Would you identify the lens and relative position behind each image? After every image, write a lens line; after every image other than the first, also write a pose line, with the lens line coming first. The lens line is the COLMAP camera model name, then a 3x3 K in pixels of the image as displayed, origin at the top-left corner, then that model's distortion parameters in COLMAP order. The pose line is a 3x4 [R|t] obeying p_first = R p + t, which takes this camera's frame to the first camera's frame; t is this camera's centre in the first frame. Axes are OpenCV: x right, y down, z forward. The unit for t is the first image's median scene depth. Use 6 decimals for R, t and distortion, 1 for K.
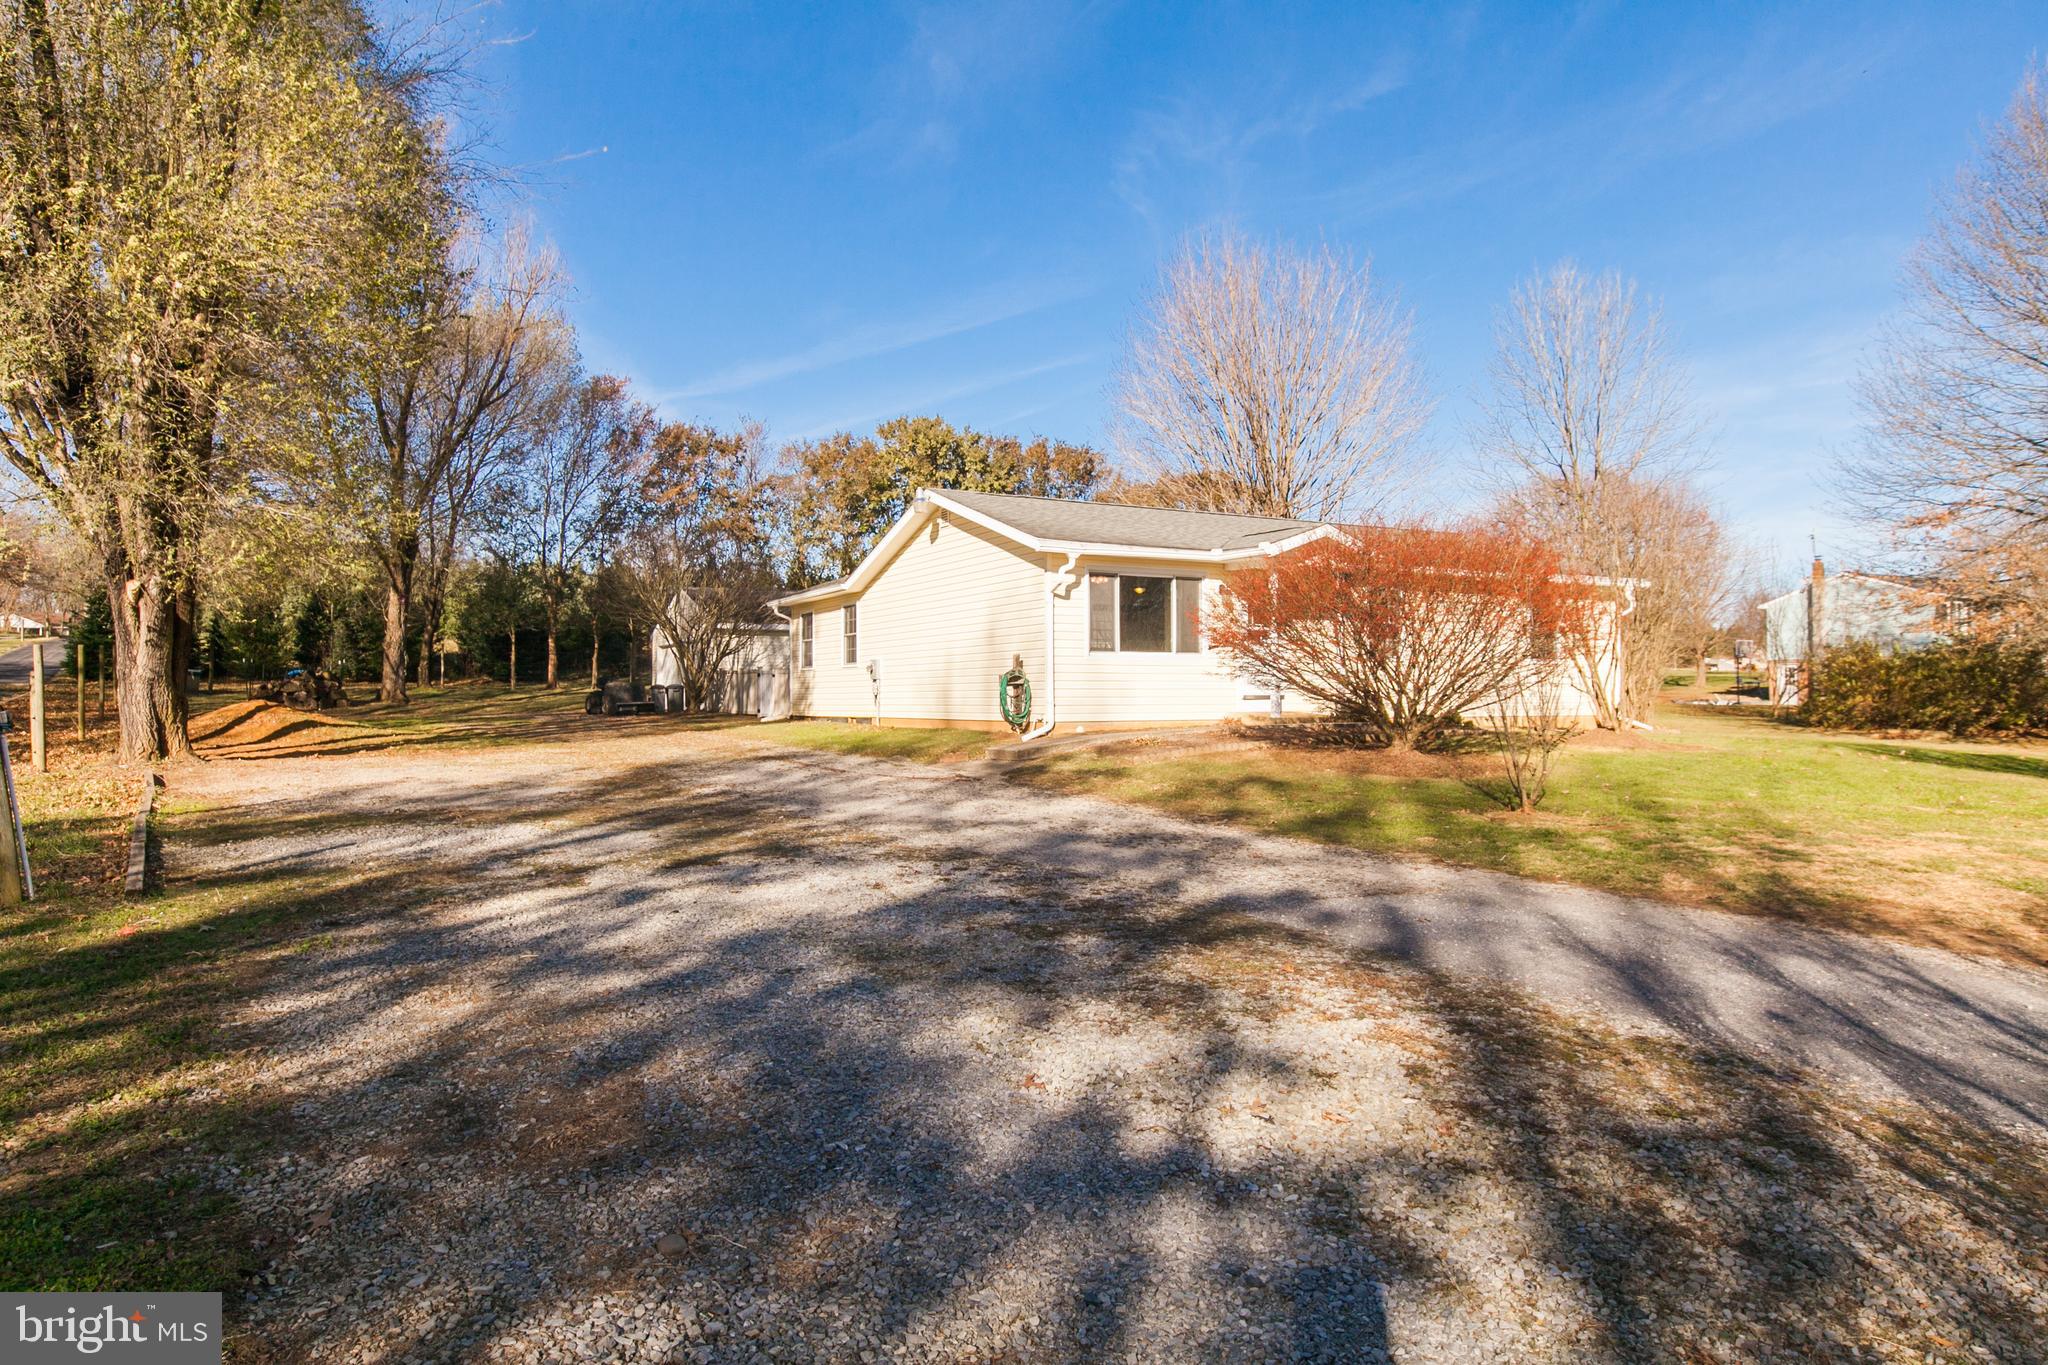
lens RADIAL K [[1354.4, 0, 1024.0], [0, 1354.4, 682.5], [0, 0, 1]] dist [0.000462, 0.000008]
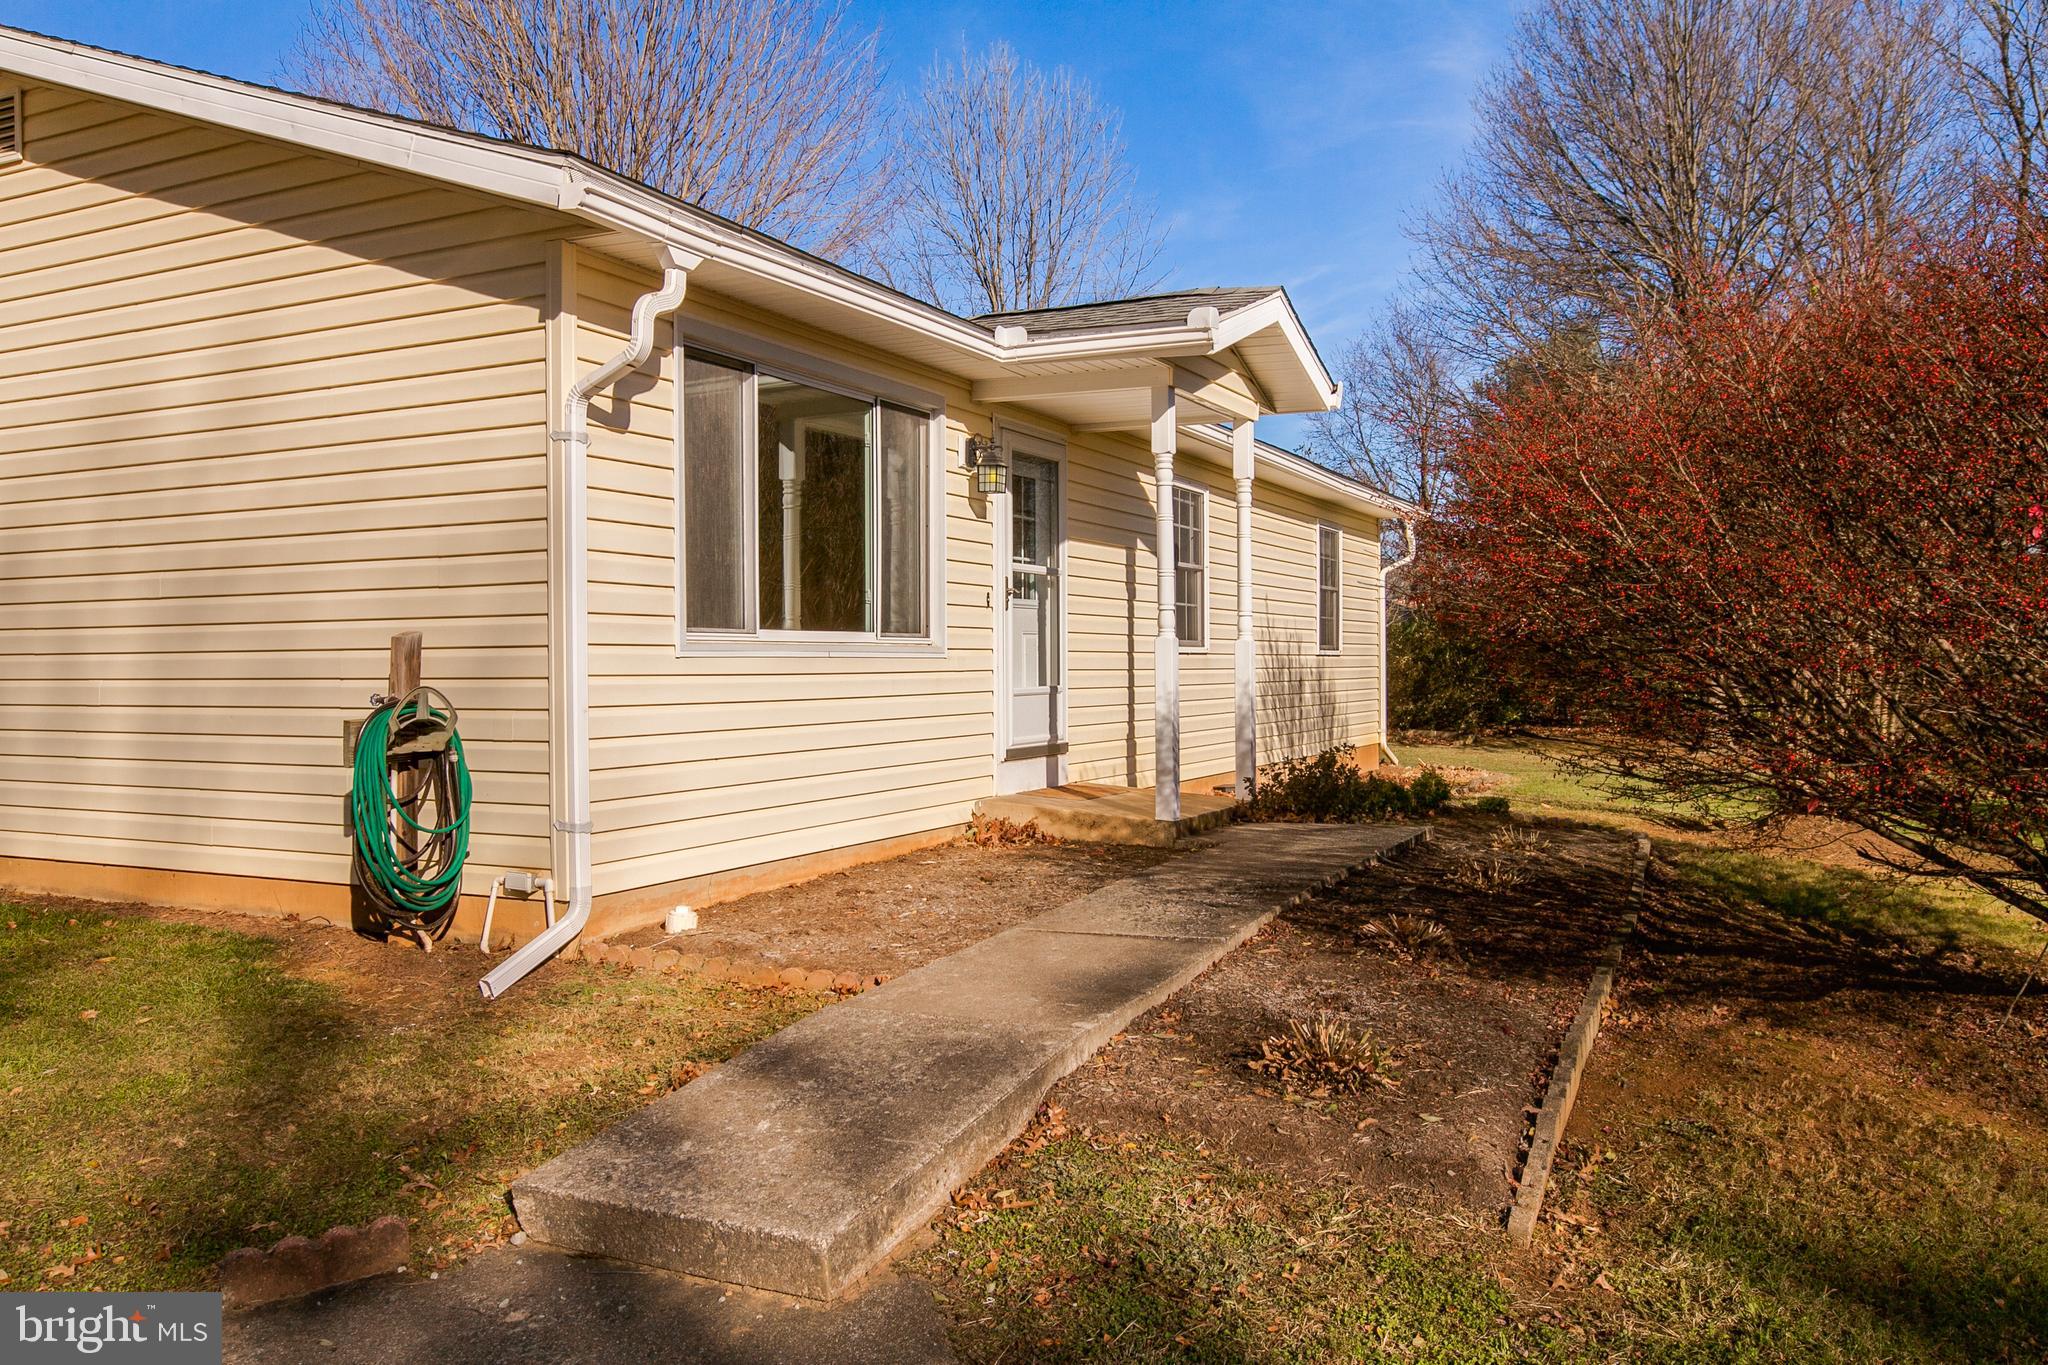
lens RADIAL K [[1575.4, 0, 1024.0], [0, 1575.4, 682.5], [0, 0, 1]] dist [0.007767, 0.003932]
pose [[0.821798, -0.005722, 0.569751, -0.056606], [-0.007402, 0.999758, 0.020717, -0.013985], [-0.569731, -0.021243, 0.821556, 0.492184]]
